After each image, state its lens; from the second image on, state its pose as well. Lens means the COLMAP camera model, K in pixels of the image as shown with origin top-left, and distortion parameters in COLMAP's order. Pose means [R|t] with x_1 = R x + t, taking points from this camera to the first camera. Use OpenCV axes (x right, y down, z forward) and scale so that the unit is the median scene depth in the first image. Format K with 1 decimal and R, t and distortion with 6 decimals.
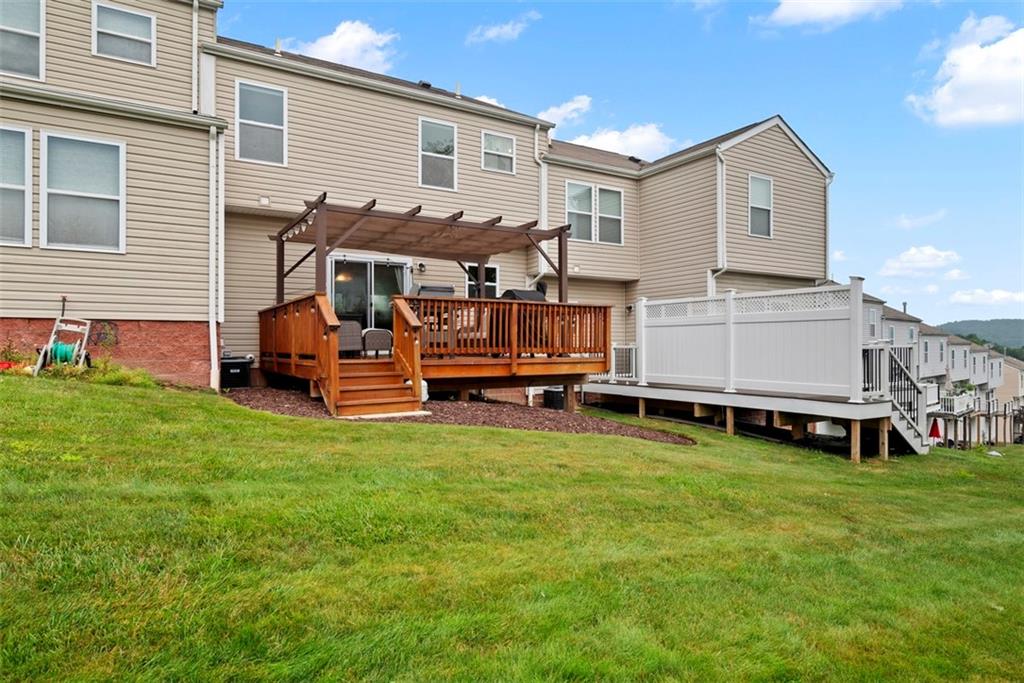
lens RADIAL K [[585.2, 0, 507.7], [0, 585.2, 343.4], [0, 0, 1]] dist [0.006499, 0.000336]
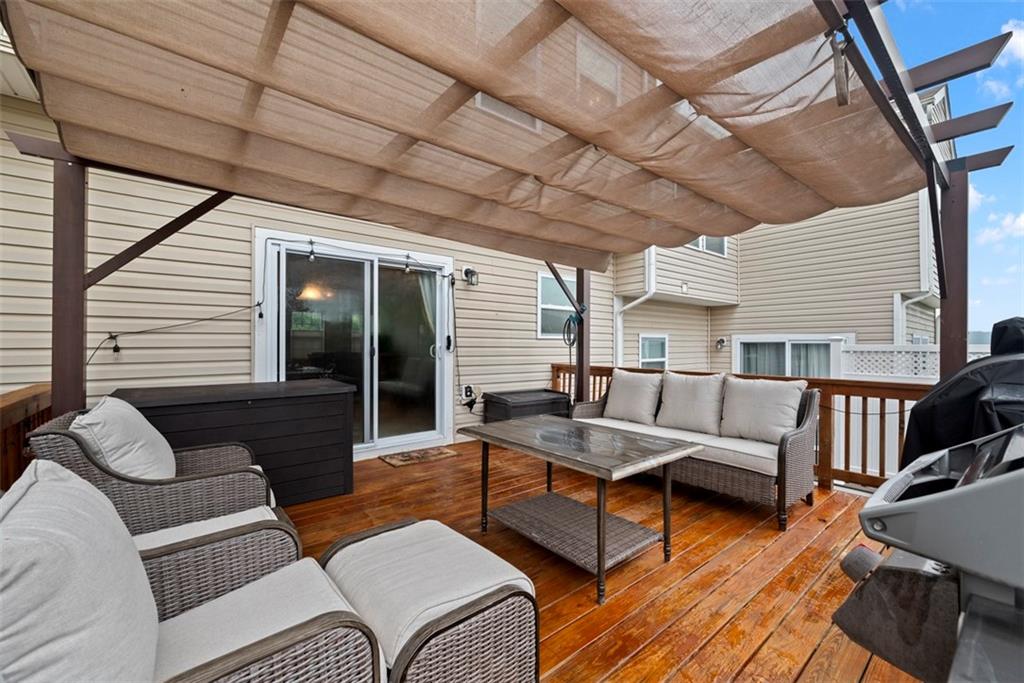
lens RADIAL K [[415.0, 0, 513.9], [0, 415.0, 344.0], [0, 0, 1]] dist [-0.000751, -0.000590]
pose [[0.990661, 0.007103, 0.136165, -0.159441], [-0.007303, 0.999973, 0.000975, -0.070126], [-0.136154, -0.001960, 0.990686, 0.629683]]
